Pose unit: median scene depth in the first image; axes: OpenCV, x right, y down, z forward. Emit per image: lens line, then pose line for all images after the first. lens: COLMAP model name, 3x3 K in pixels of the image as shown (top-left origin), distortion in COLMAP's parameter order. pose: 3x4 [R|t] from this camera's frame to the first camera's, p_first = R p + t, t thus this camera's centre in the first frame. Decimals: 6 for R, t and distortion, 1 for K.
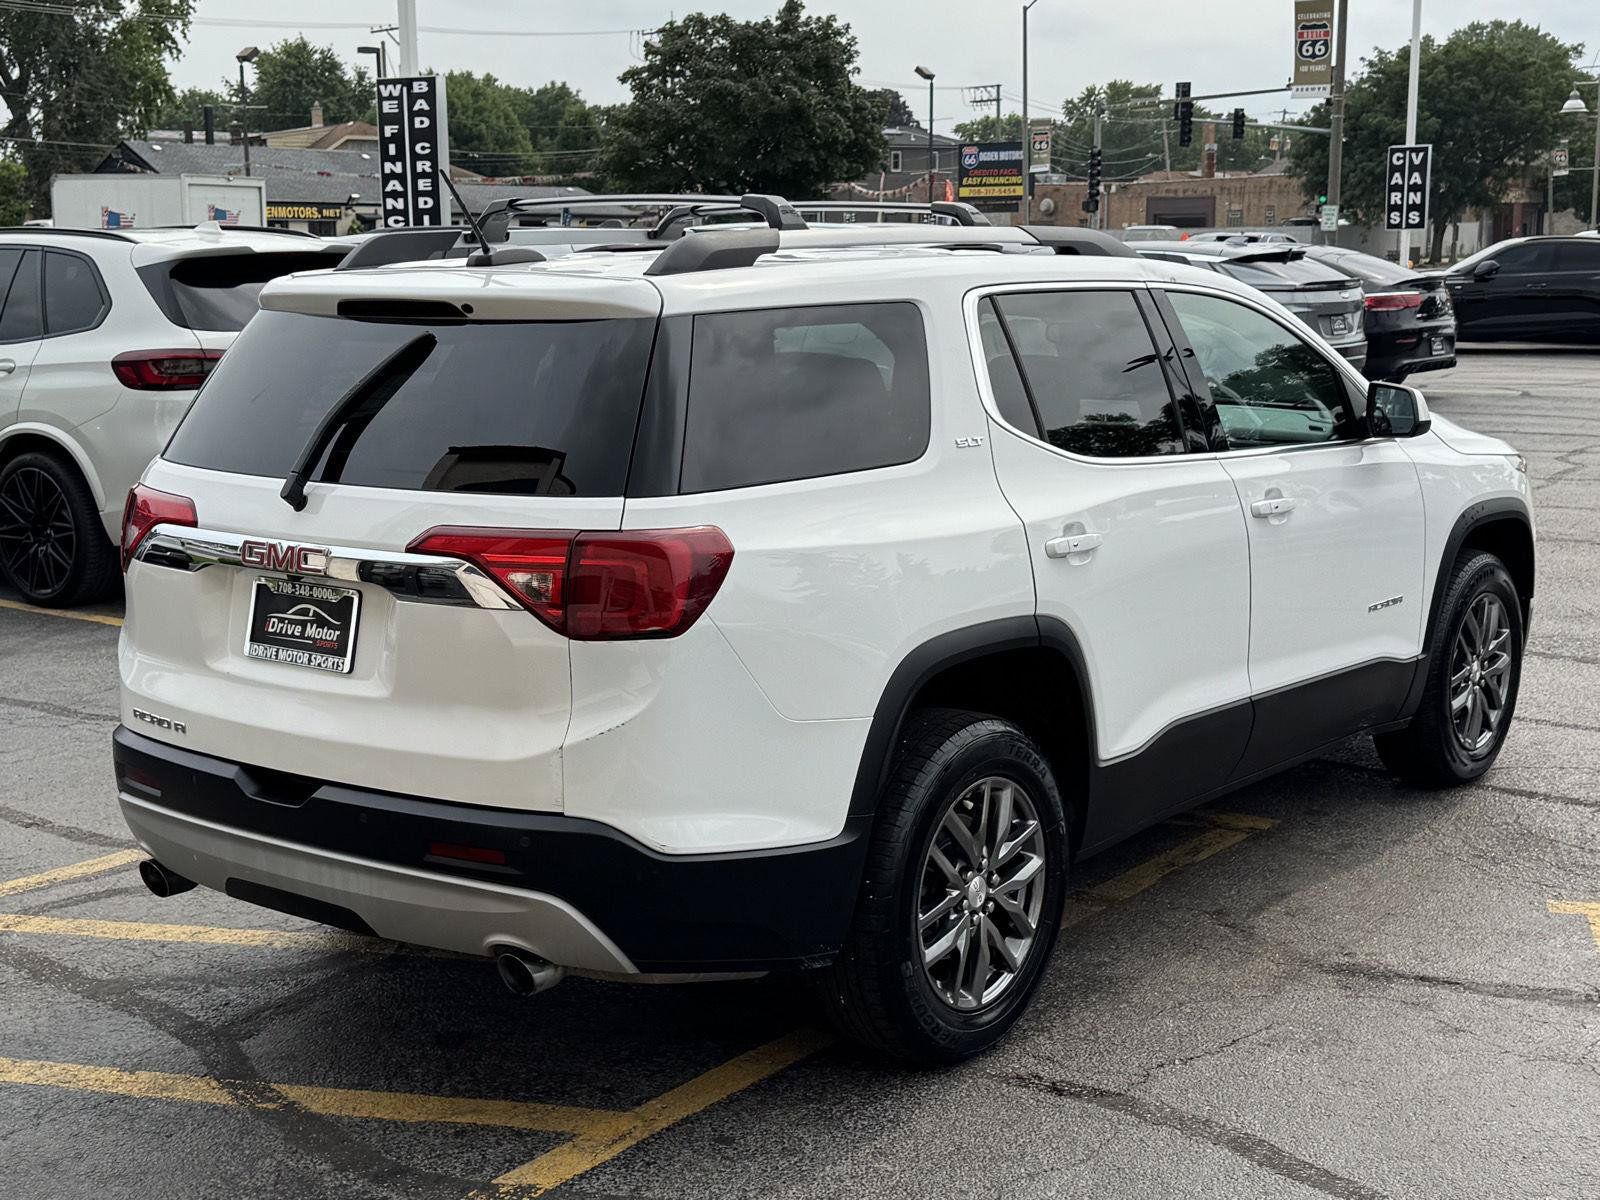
lens RADIAL K [[2159.1, 0, 808.5], [0, 2159.1, 598.2], [0, 0, 1]] dist [0.162091, -0.314441]
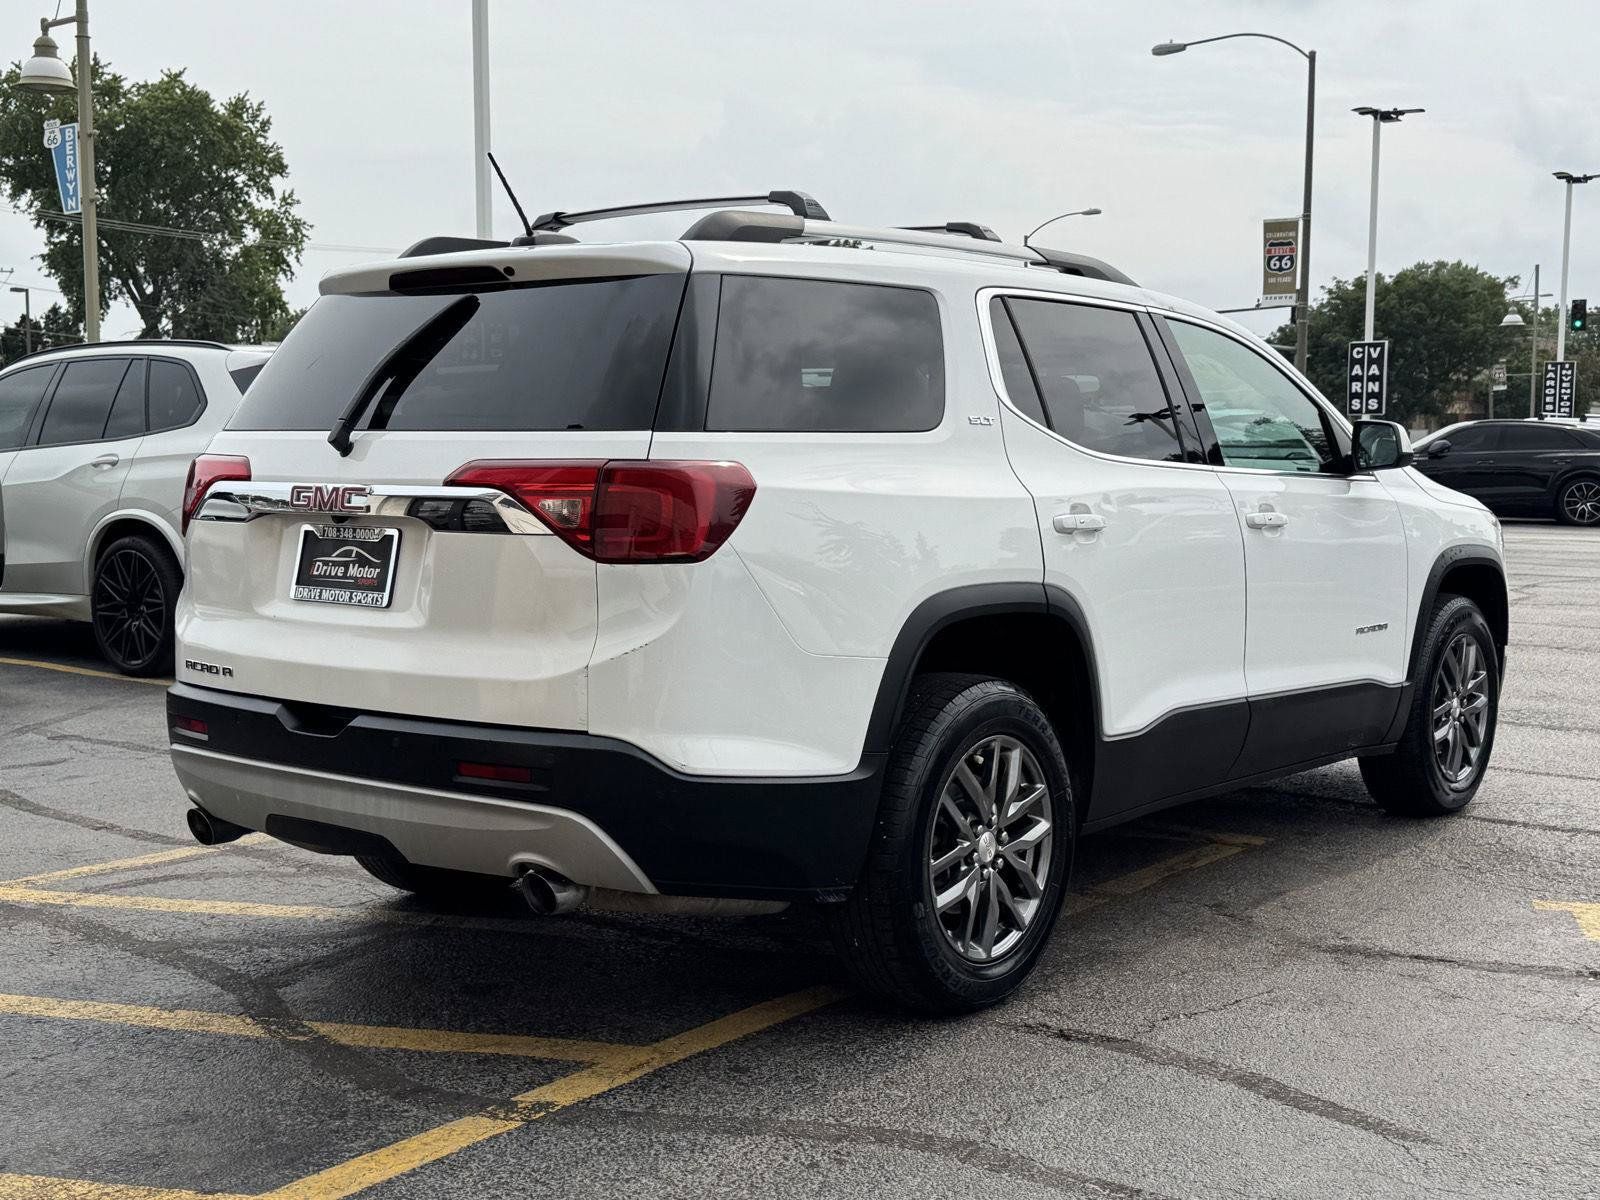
lens RADIAL K [[1912.5, 0, 800.0], [0, 1912.5, 600.0], [0, 0, 1]] dist [0.173207, -0.373709]
pose [[0.999783, 0.011118, -0.017601, 0.003107], [-0.012556, 0.996402, -0.083816, 0.095769], [0.016606, 0.084019, 0.996326, 0.071725]]
